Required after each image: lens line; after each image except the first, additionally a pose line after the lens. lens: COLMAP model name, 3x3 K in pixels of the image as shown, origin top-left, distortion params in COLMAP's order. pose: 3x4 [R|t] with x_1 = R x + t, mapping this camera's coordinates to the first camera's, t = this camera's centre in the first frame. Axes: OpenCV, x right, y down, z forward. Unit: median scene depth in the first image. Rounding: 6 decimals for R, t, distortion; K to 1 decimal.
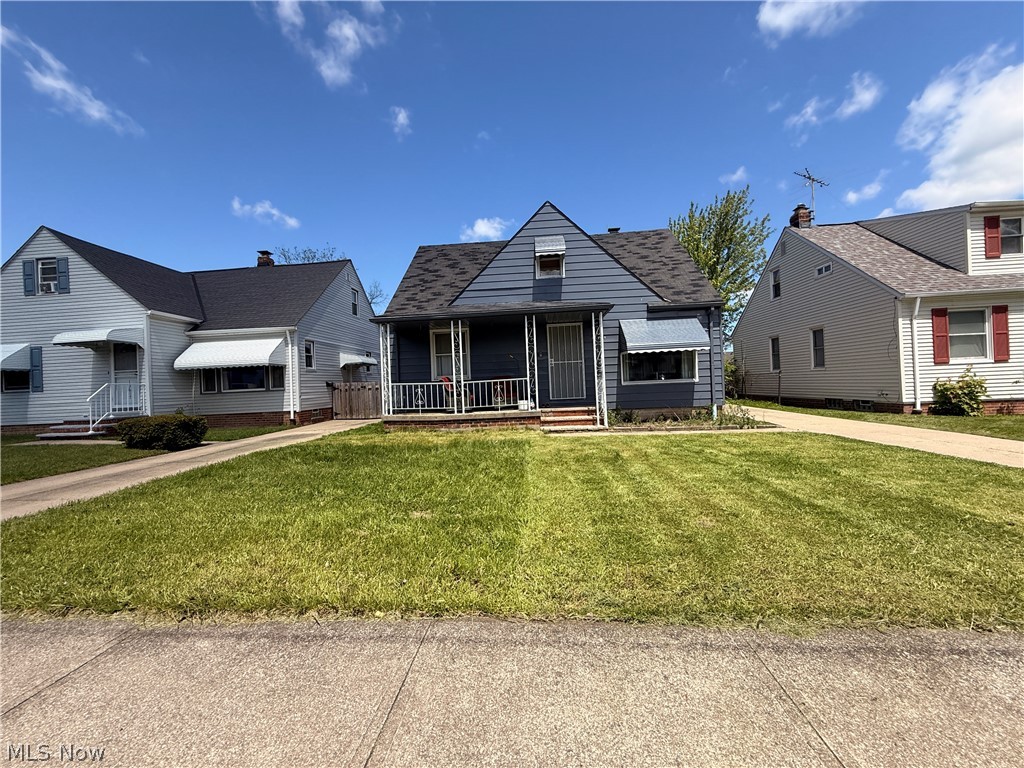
lens RADIAL K [[409.9, 0, 507.6], [0, 409.9, 386.0], [0, 0, 1]] dist [0.000975, 0.000274]
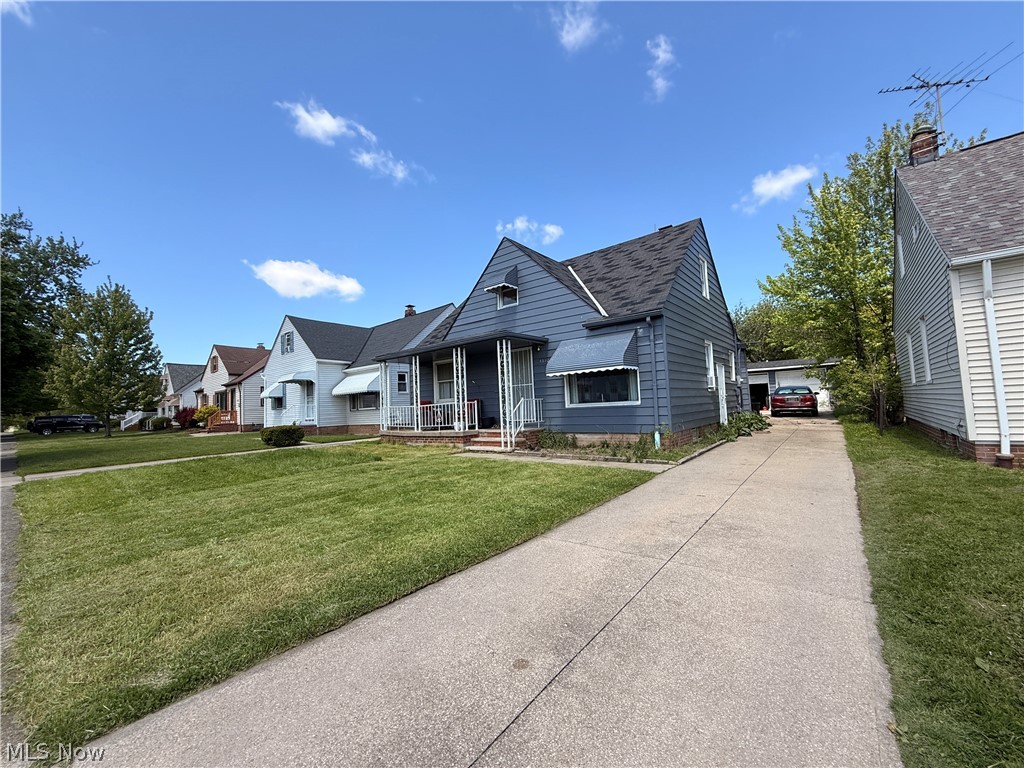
lens RADIAL K [[409.9, 0, 502.5], [0, 409.9, 379.3], [0, 0, 1]] dist [0.000975, 0.000274]
pose [[0.815880, -0.034416, -0.577195, 0.723297], [0.007603, 0.998779, -0.048806, -0.023493], [0.578171, 0.035431, 0.815146, 0.125665]]
